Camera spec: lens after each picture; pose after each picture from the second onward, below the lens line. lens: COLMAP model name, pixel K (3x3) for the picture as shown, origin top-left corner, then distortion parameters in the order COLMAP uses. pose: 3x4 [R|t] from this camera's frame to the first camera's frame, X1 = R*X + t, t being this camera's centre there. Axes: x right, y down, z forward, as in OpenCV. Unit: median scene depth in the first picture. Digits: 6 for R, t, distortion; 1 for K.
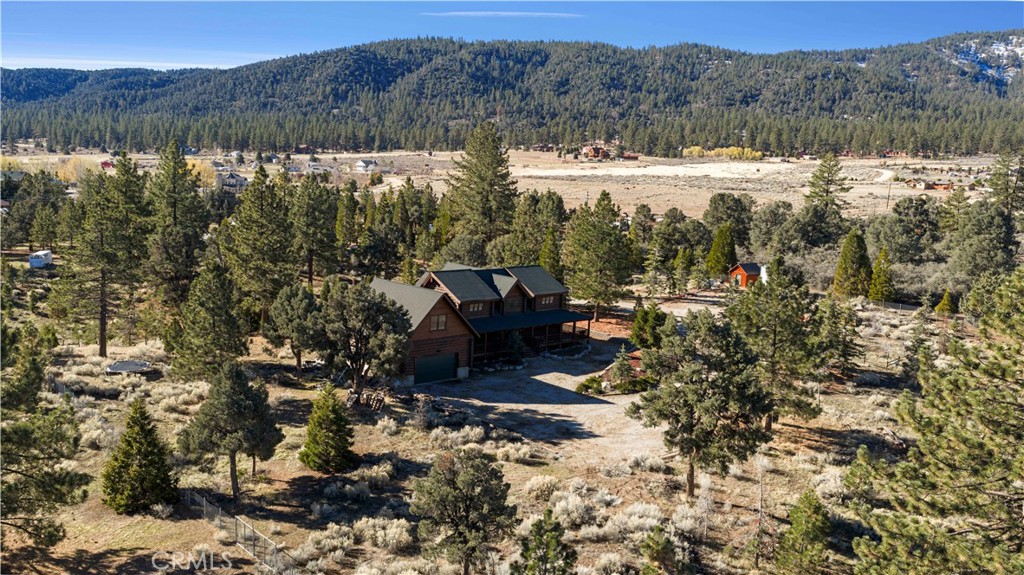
lens RADIAL K [[852.6, 0, 508.7], [0, 852.6, 293.0], [0, 0, 1]] dist [0.025218, -0.048512]
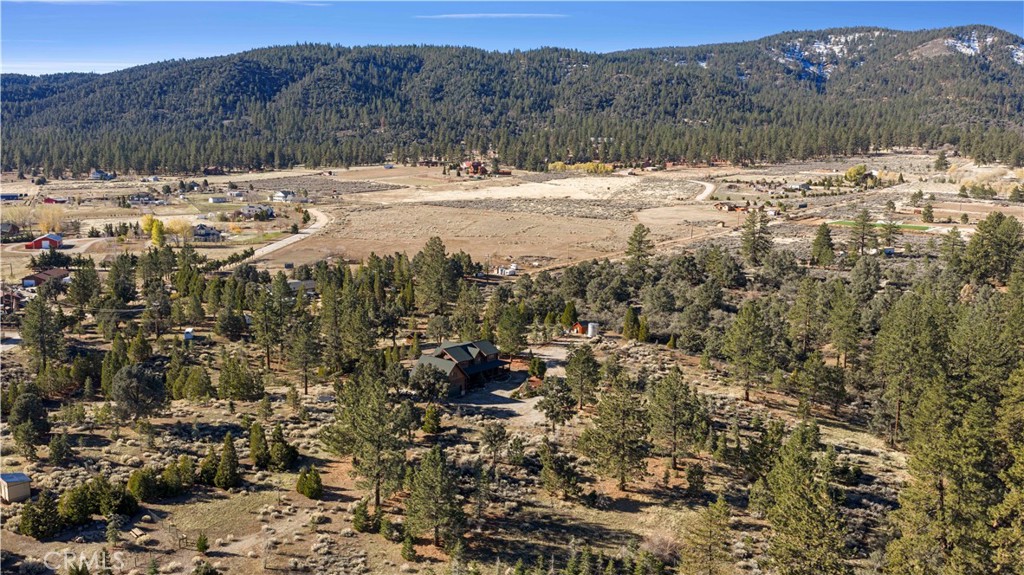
lens RADIAL K [[852.6, 0, 508.7], [0, 852.6, 293.0], [0, 0, 1]] dist [0.025218, -0.048512]
pose [[0.988240, -0.043149, 0.146695, -0.019128], [0.039051, 0.998766, 0.030697, -0.018579], [-0.147838, -0.024607, 0.988705, -0.101440]]
